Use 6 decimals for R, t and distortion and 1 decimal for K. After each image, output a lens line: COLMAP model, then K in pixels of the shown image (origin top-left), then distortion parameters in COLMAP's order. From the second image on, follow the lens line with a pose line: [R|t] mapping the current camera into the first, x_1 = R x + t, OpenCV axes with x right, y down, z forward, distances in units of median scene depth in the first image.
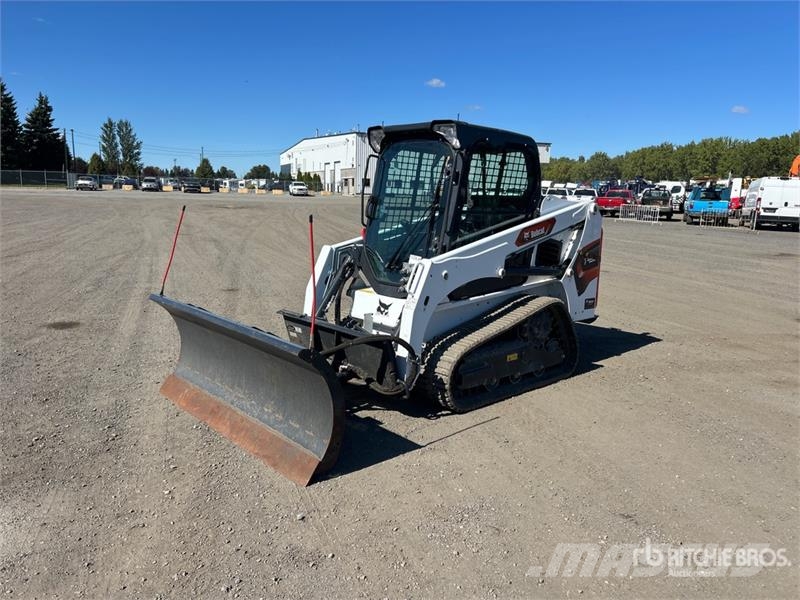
lens RADIAL K [[598.9, 0, 399.3], [0, 598.9, 287.4], [0, 0, 1]] dist [0.077953, -0.131128]
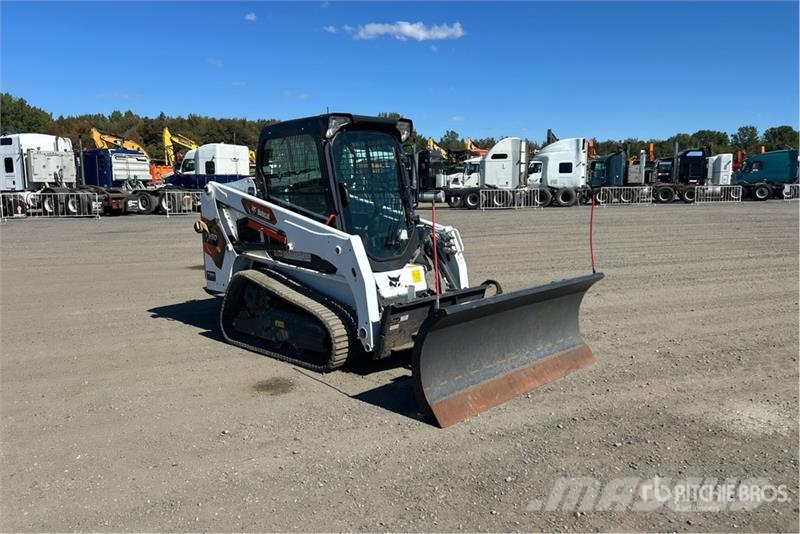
lens RADIAL K [[594.4, 0, 409.3], [0, 594.4, 260.3], [0, 0, 1]] dist [0.071105, -0.102649]
pose [[-0.048709, -0.157124, 0.986377, -1.071572], [0.161191, 0.973368, 0.163012, -0.172828], [-0.985721, 0.166935, -0.022084, 0.951459]]
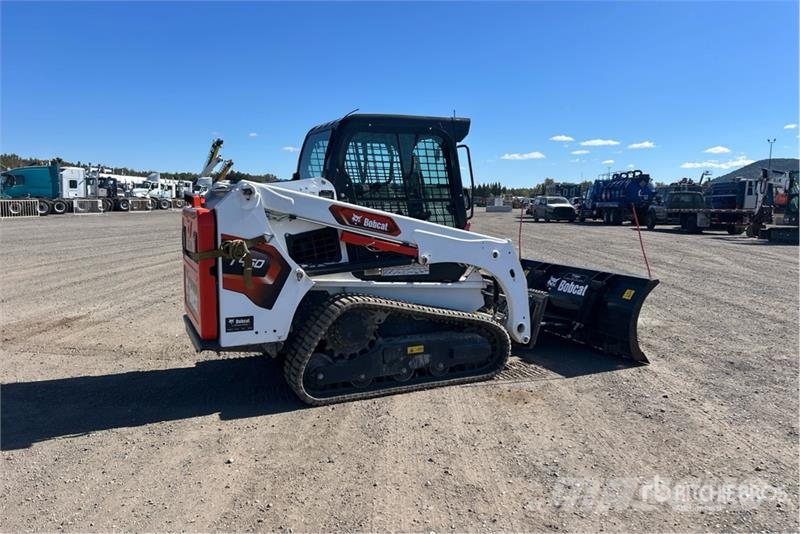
lens RADIAL K [[594.3, 0, 422.3], [0, 594.3, 251.3], [0, 0, 1]] dist [0.085600, -0.098972]
pose [[-0.952074, -0.066276, 0.298601, -0.285933], [0.007362, 0.970994, 0.238990, -0.295741], [-0.305779, 0.229734, -0.923970, 2.008880]]
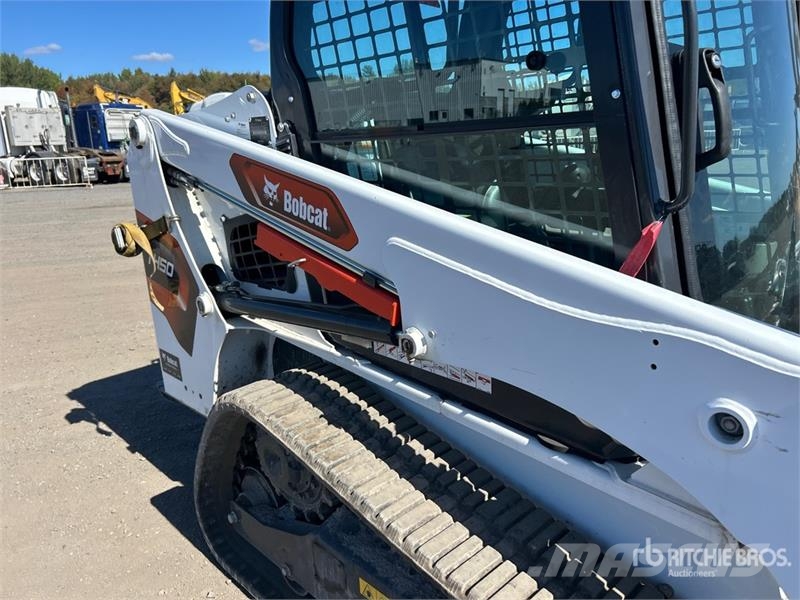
lens RADIAL K [[610.8, 0, 400.0], [0, 610.8, 300.0], [0, 0, 1]] dist [0.064187, -0.085455]
pose [[0.002093, -0.283193, 0.959061, -0.270306], [0.192637, 0.941214, 0.277503, -0.154335], [-0.981268, 0.184169, 0.056523, 1.121870]]
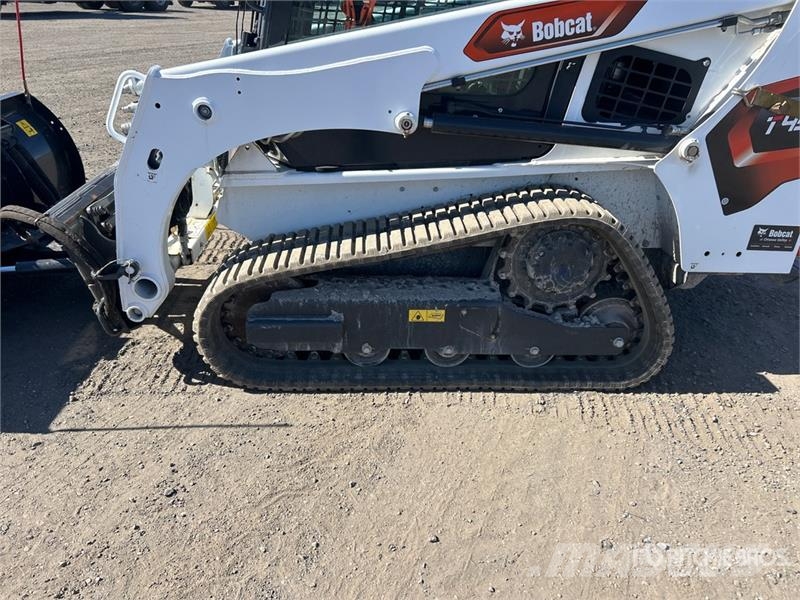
lens RADIAL K [[618.1, 0, 405.3], [0, 618.1, 300.7], [0, 0, 1]] dist [0.064331, -0.078207]
pose [[0.767265, 0.285371, -0.574341, 0.436305], [-0.110641, 0.941018, 0.319755, -0.044745], [0.631714, -0.181792, 0.753584, 0.617203]]
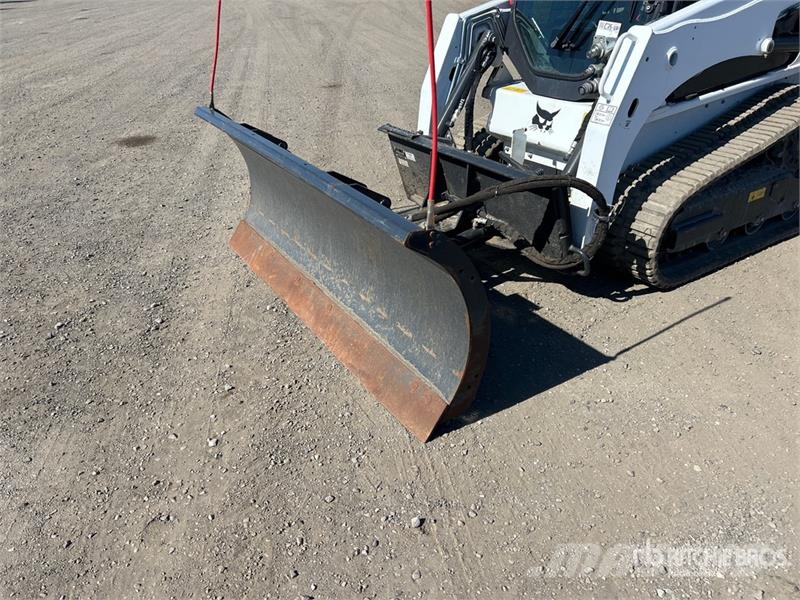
lens RADIAL K [[597.4, 0, 383.6], [0, 597.4, 297.7], [0, 0, 1]] dist [0.064038, -0.074568]
pose [[0.976156, 0.038159, -0.213692, -0.046083], [0.039078, 0.937454, 0.345909, -0.013405], [0.213526, -0.346012, 0.913610, 0.313142]]
